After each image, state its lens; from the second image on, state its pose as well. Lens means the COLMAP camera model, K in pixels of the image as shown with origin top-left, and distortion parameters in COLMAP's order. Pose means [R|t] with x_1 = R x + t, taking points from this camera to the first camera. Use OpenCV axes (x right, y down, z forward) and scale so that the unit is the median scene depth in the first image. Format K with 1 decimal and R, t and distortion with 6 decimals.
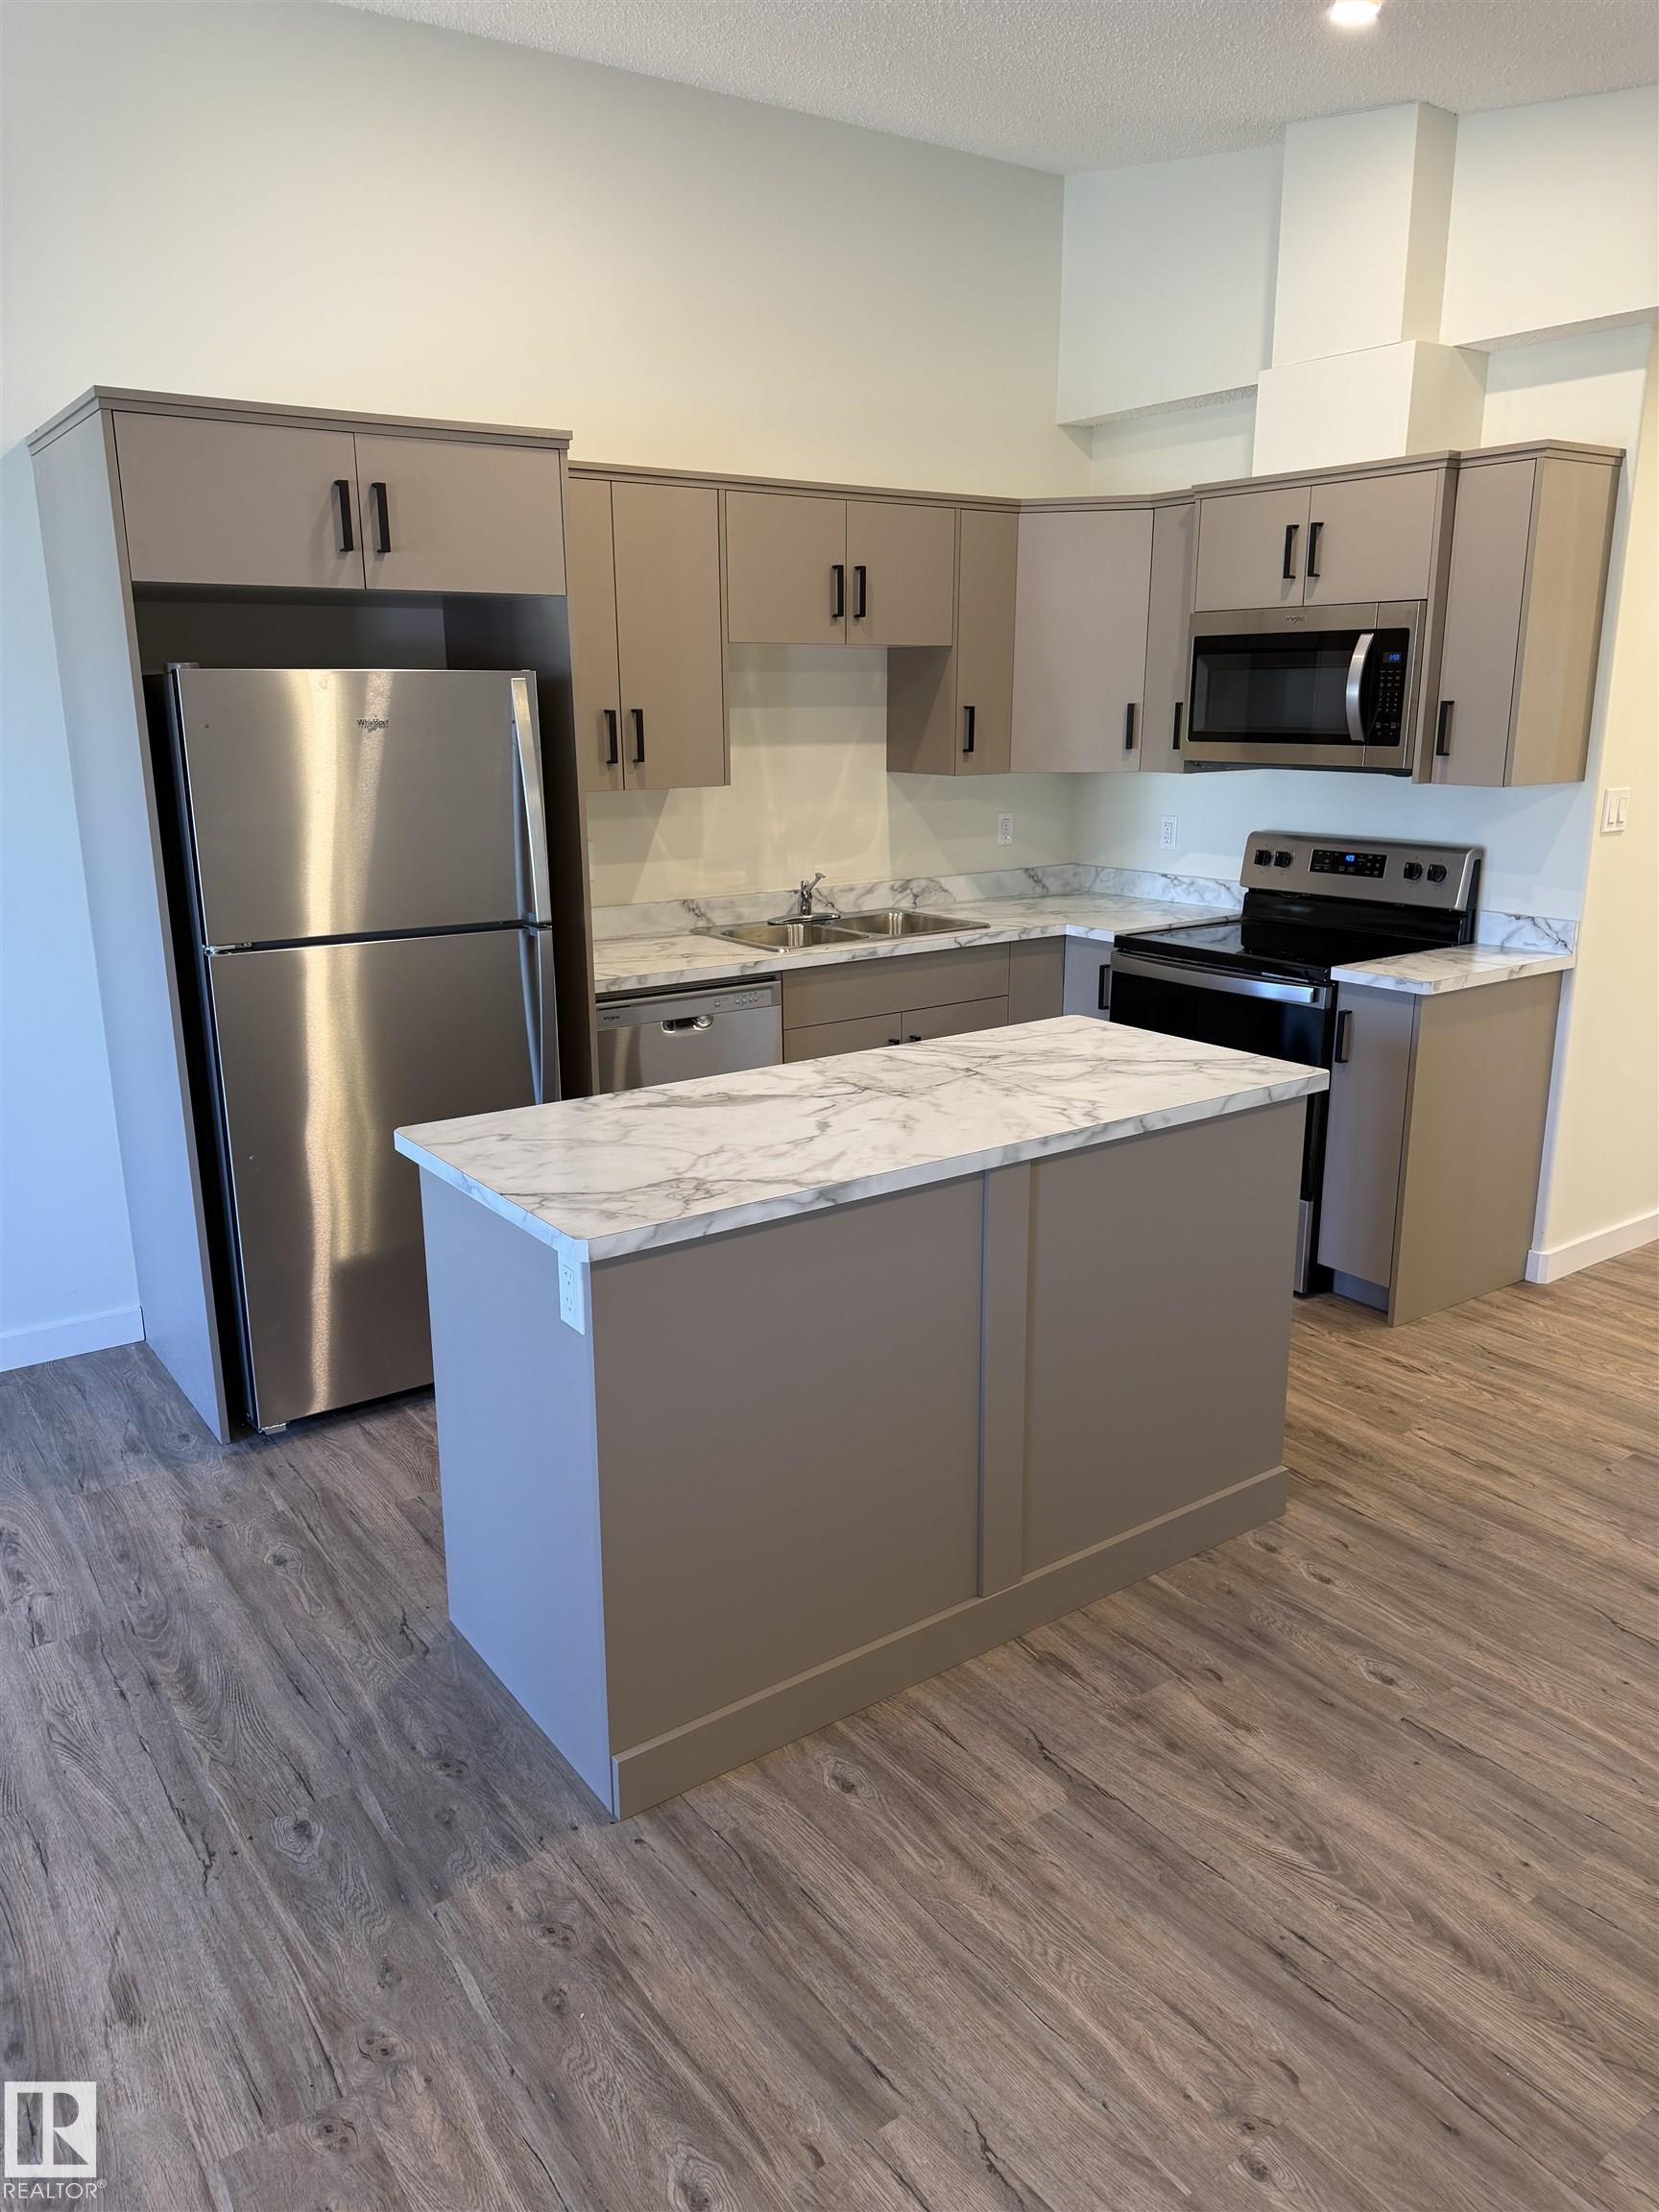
lens RADIAL K [[1558.3, 0, 816.8], [0, 1558.3, 1094.1], [0, 0, 1]] dist [0.080341, -0.101735]
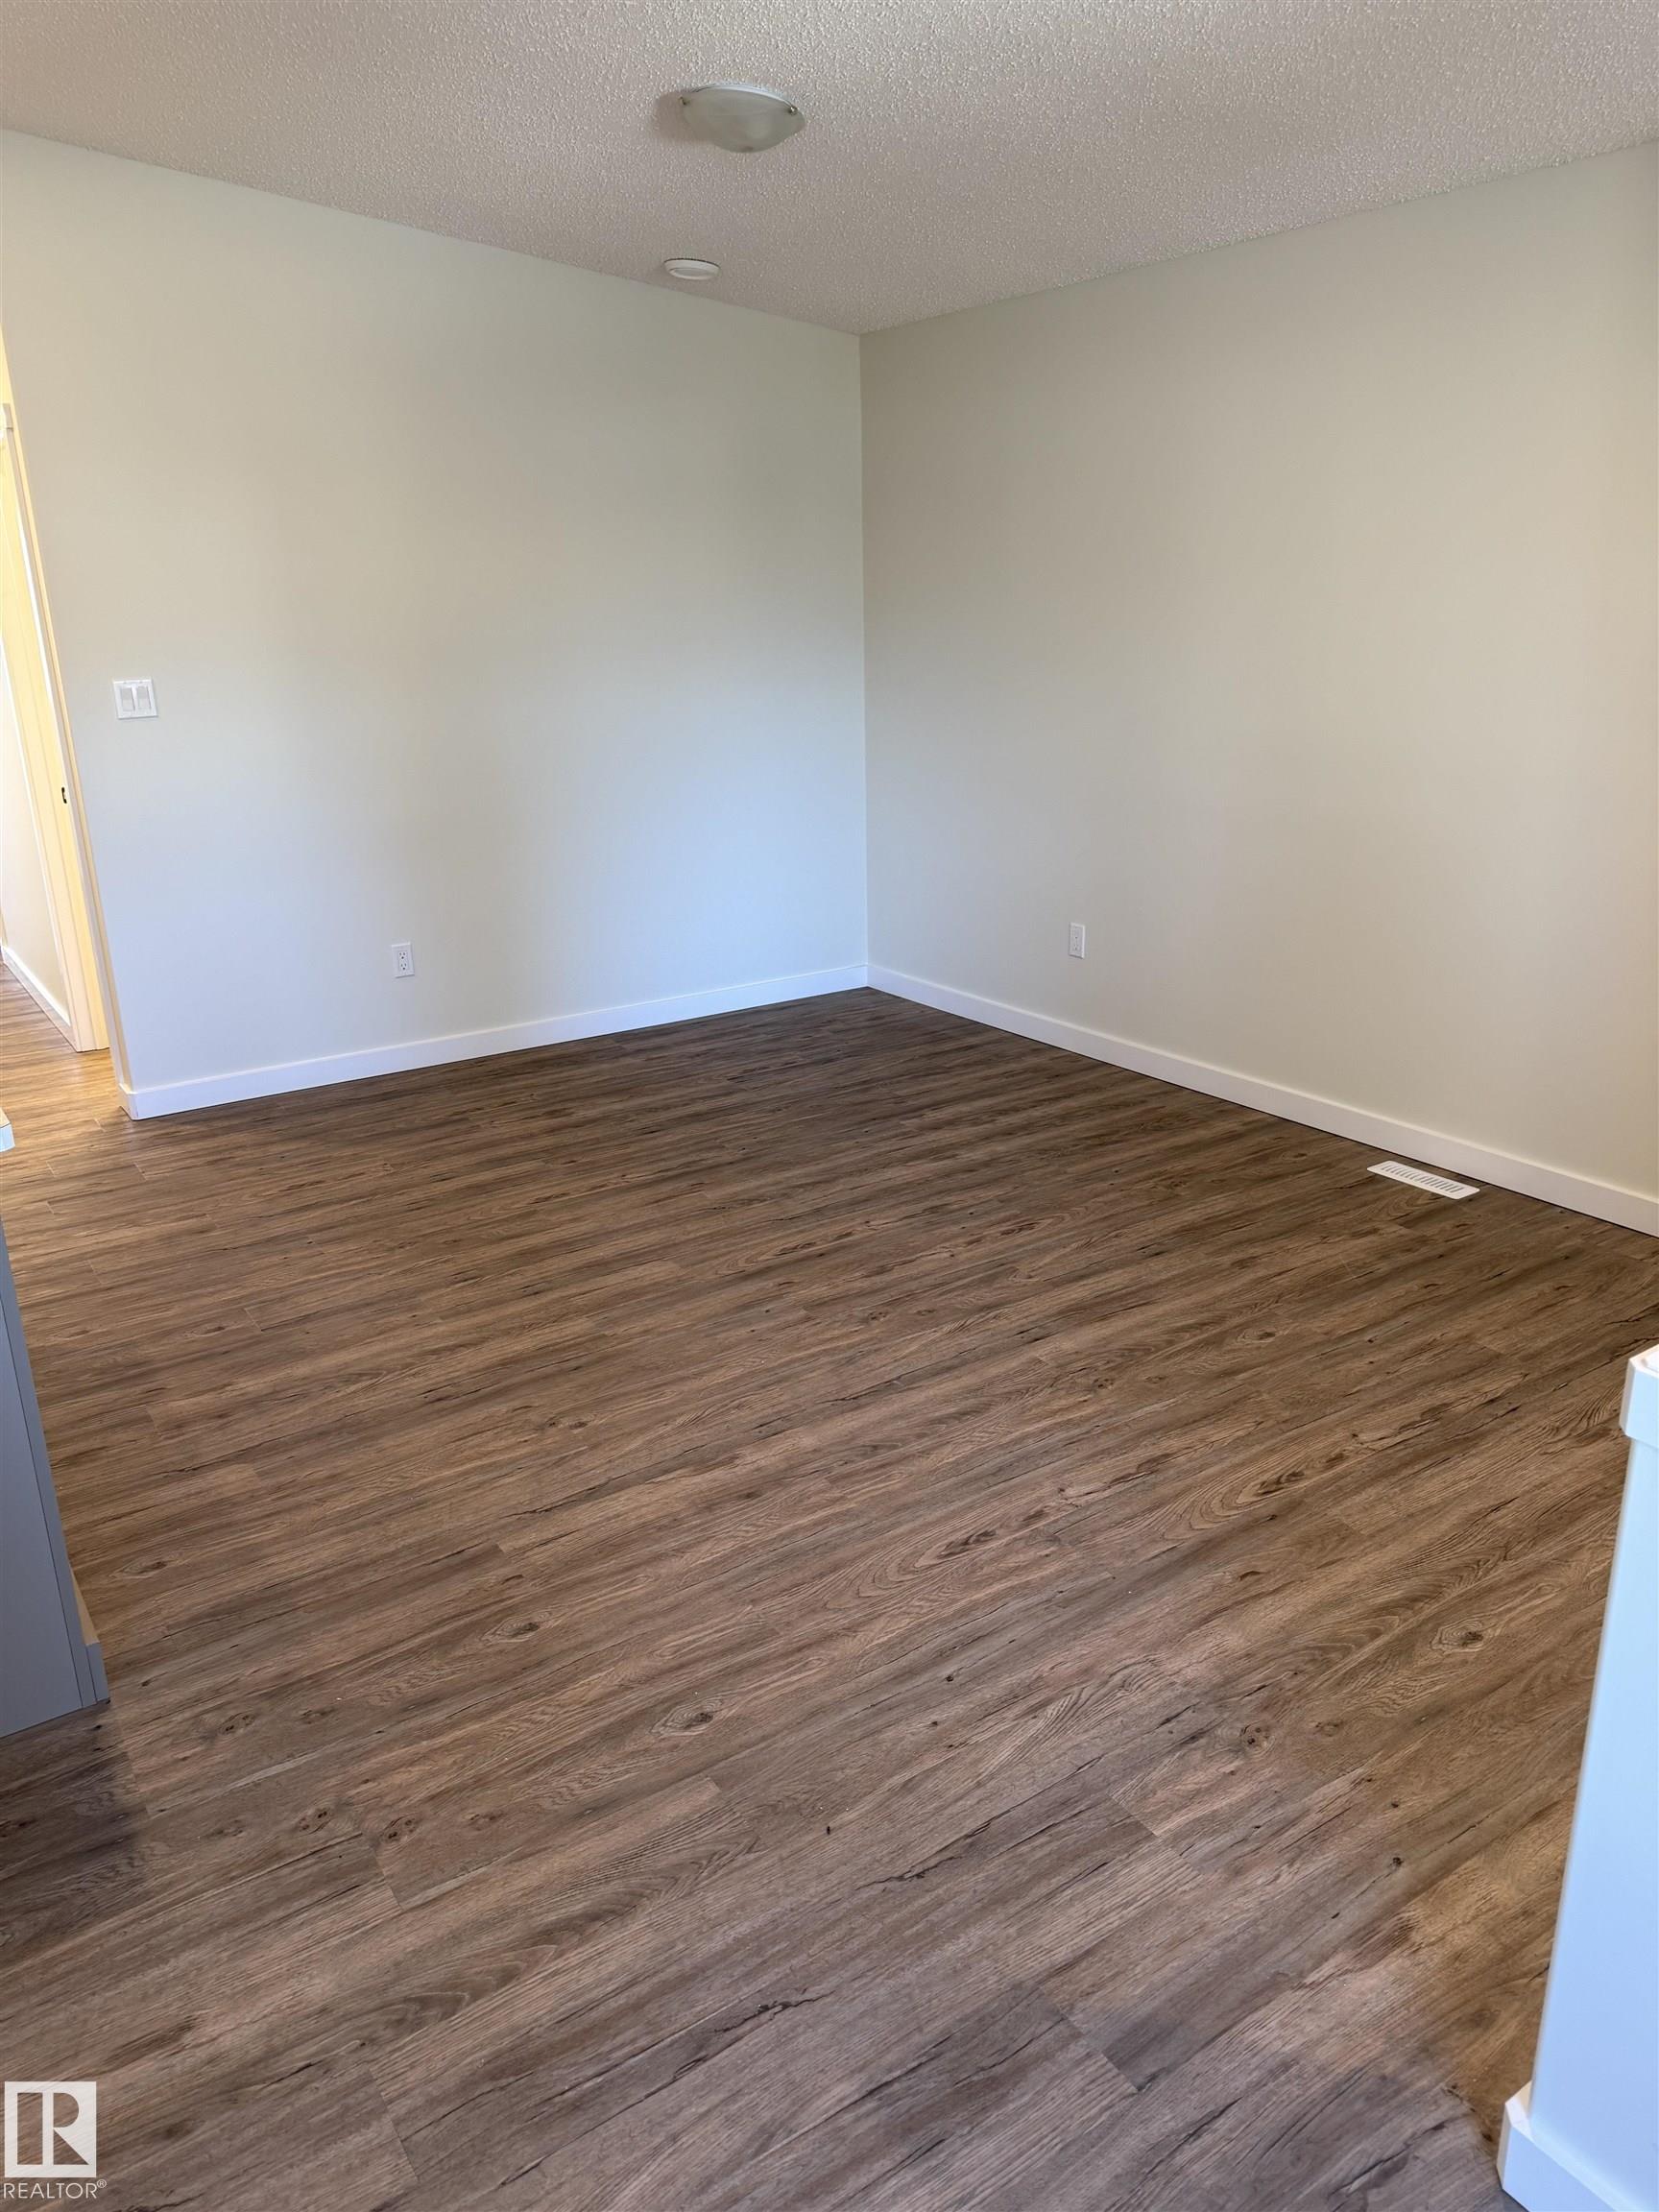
lens RADIAL K [[1560.8, 0, 823.8], [0, 1560.8, 1104.0], [0, 0, 1]] dist [0.122234, -0.216957]
pose [[0.026185, -0.302449, 0.952806, -0.552247], [0.273721, 0.918875, 0.284157, -0.030863], [-0.961453, 0.253362, 0.106847, 0.200689]]
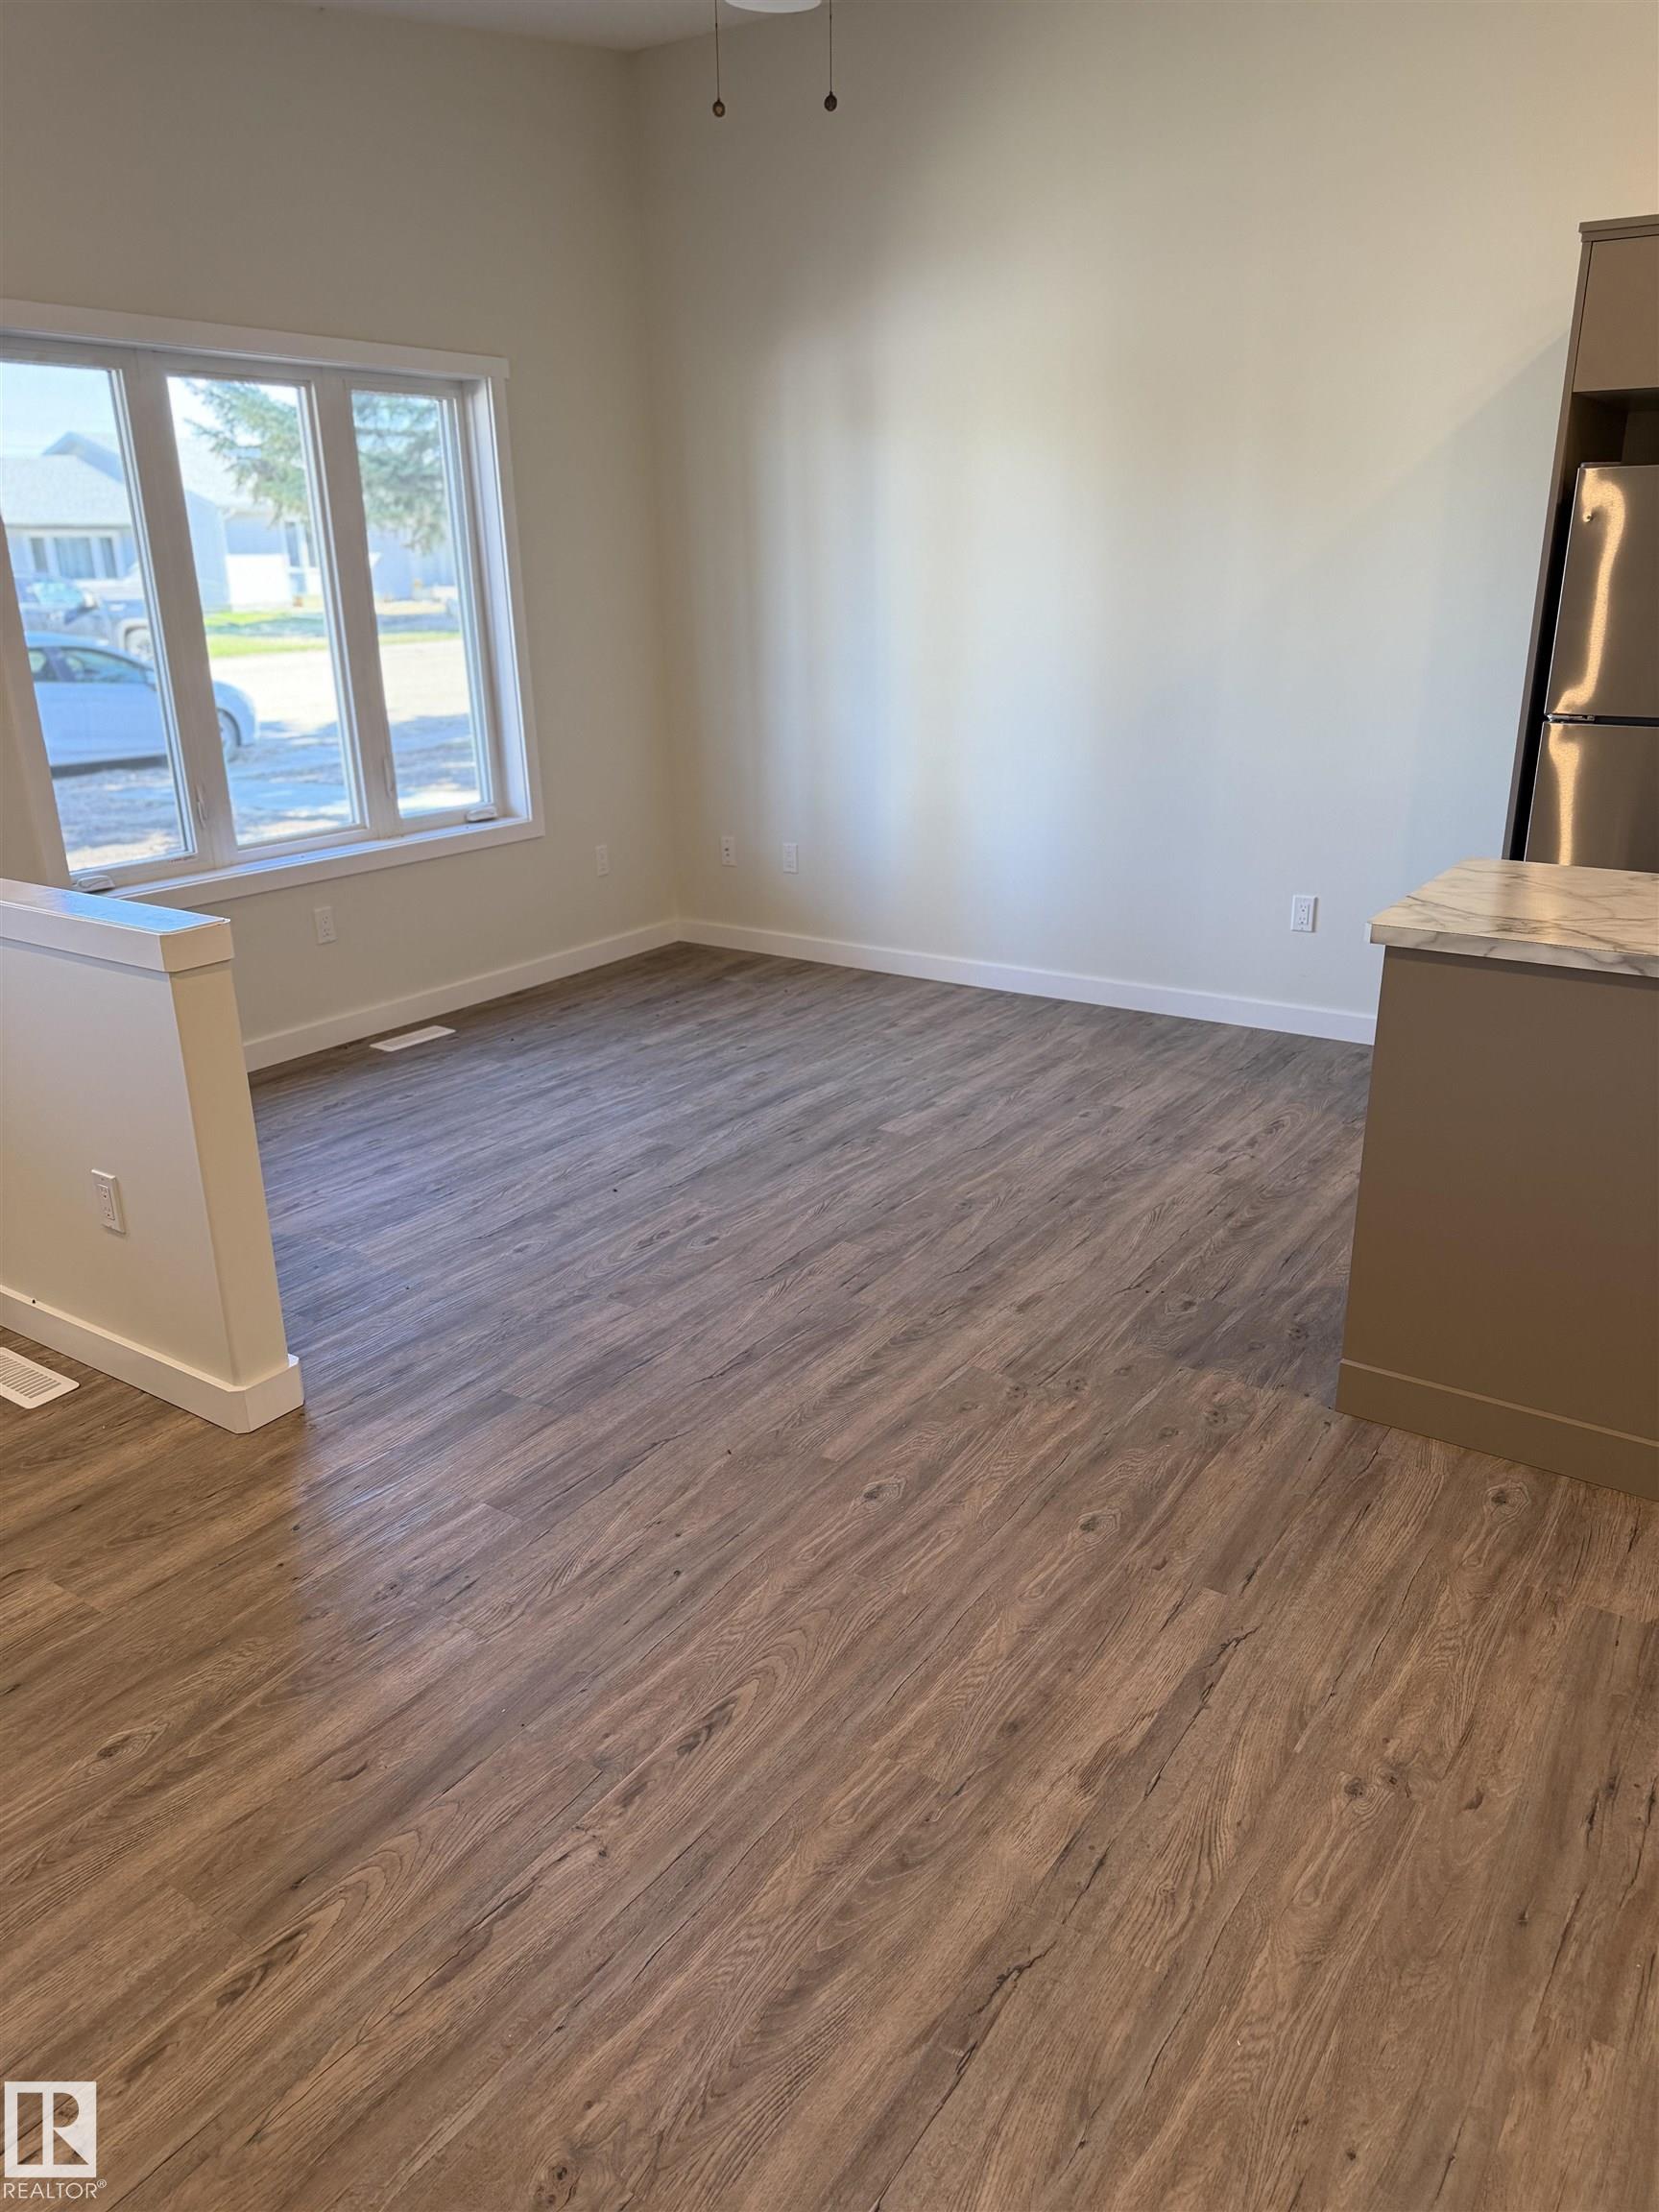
lens RADIAL K [[1529.8, 0, 838.5], [0, 1529.8, 1103.3], [0, 0, 1]] dist [0.108936, -0.170363]
pose [[0.351520, 0.310575, -0.883163, 0.424825], [-0.223728, 0.943903, 0.242886, 0.011714], [0.909054, 0.112209, 0.401285, 0.069927]]
